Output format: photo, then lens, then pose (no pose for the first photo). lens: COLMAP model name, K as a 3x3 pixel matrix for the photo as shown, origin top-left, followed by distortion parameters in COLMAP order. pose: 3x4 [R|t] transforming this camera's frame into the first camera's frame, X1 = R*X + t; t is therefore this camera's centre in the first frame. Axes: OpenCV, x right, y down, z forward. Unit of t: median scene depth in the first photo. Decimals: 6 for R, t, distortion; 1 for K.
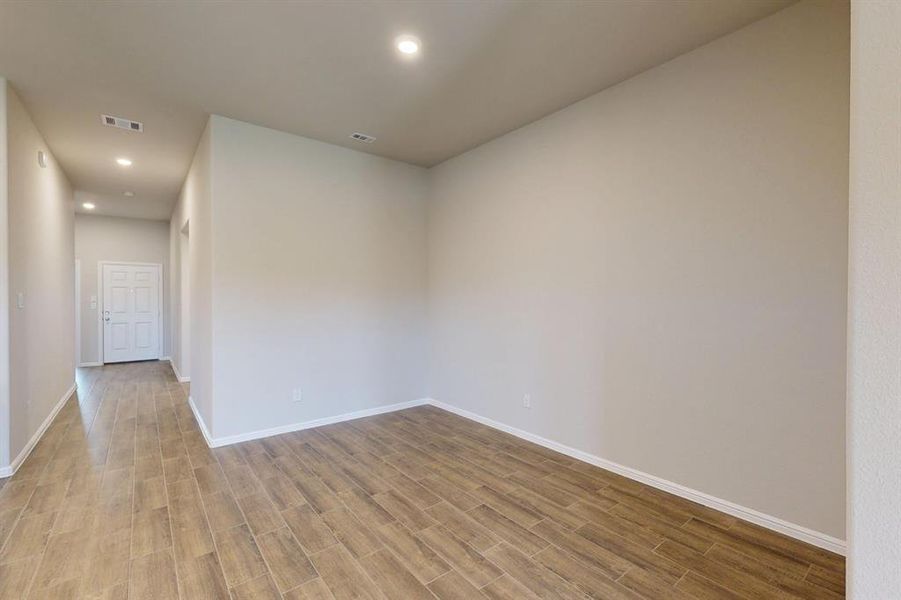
lens RADIAL K [[392.6, 0, 450.6], [0, 392.6, 298.4], [0, 0, 1]] dist [0.003635, -0.000226]
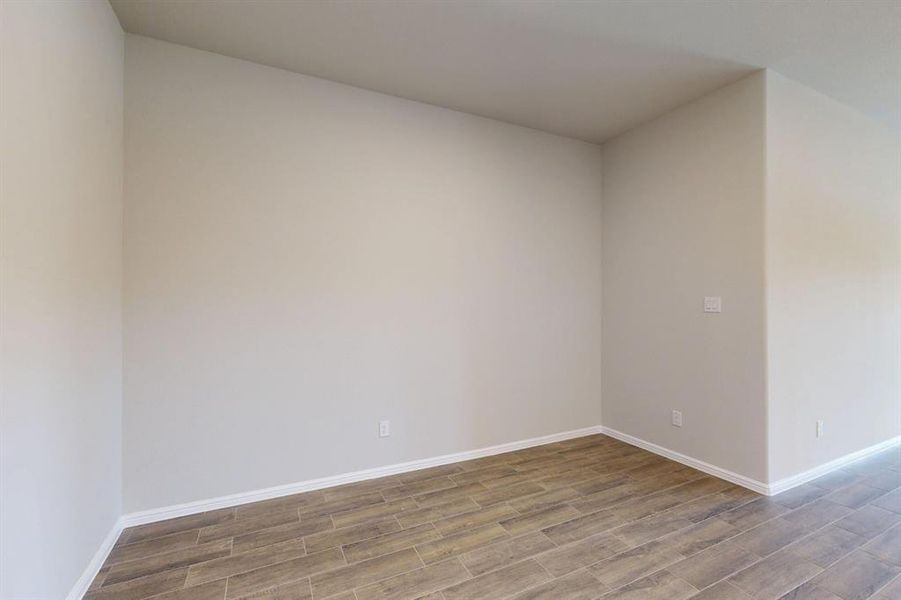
lens RADIAL K [[392.6, 0, 446.2], [0, 392.6, 300.6], [0, 0, 1]] dist [0.003635, -0.000226]
pose [[0.215958, 0.008567, 0.976365, -0.821144], [0.002041, 0.999955, -0.009225, 0.000755], [-0.976401, 0.003985, 0.215931, 0.976735]]
